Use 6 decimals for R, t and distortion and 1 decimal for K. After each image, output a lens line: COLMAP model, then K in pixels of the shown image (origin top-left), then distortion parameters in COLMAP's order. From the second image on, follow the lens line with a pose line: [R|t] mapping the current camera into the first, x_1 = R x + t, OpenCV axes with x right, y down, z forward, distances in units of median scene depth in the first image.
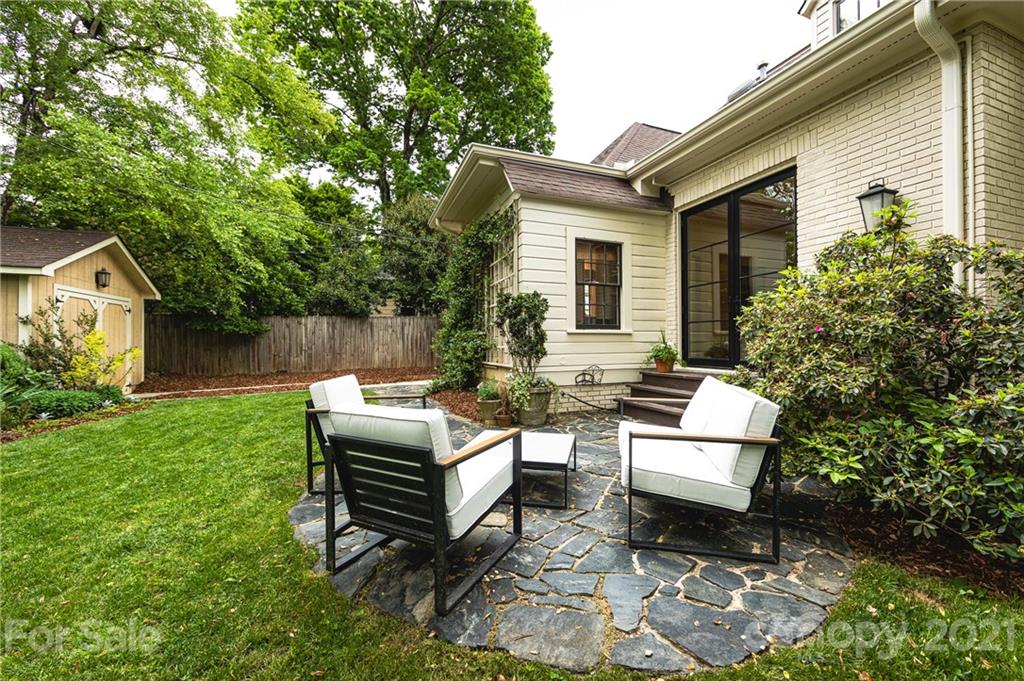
lens RADIAL K [[401.1, 0, 514.8], [0, 401.1, 343.5], [0, 0, 1]] dist [-0.006370, 0.000152]
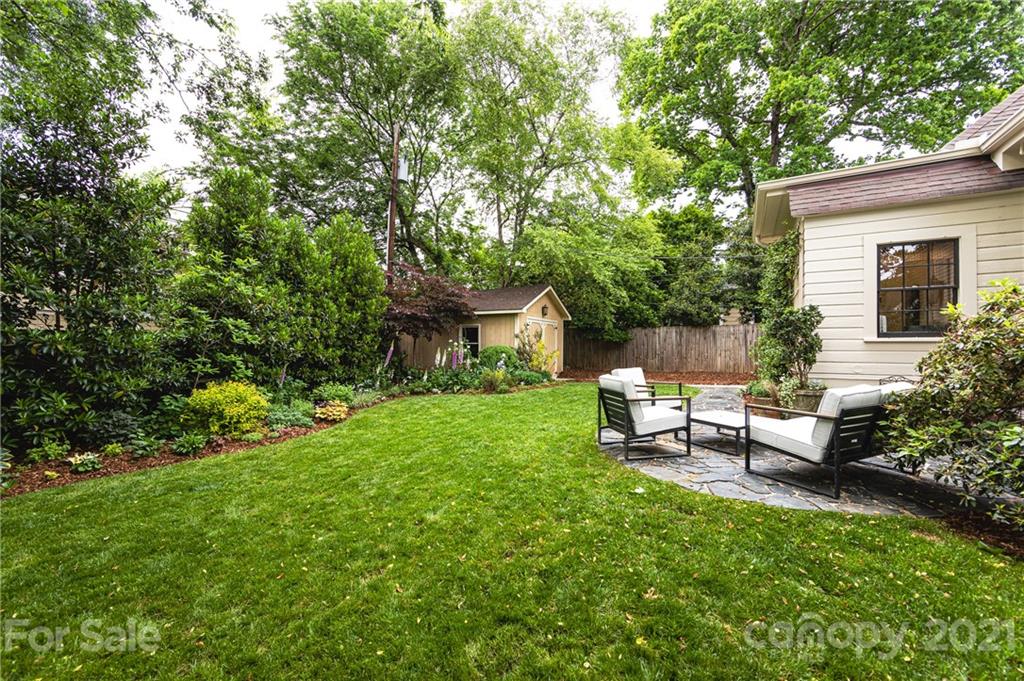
lens RADIAL K [[401.1, 0, 512.4], [0, 401.1, 343.0], [0, 0, 1]] dist [-0.006370, 0.000152]
pose [[0.626054, 0.000038, -0.779780, 0.175757], [-0.011031, 0.999900, -0.008808, -0.002081], [0.779702, 0.014116, 0.625992, -0.149792]]
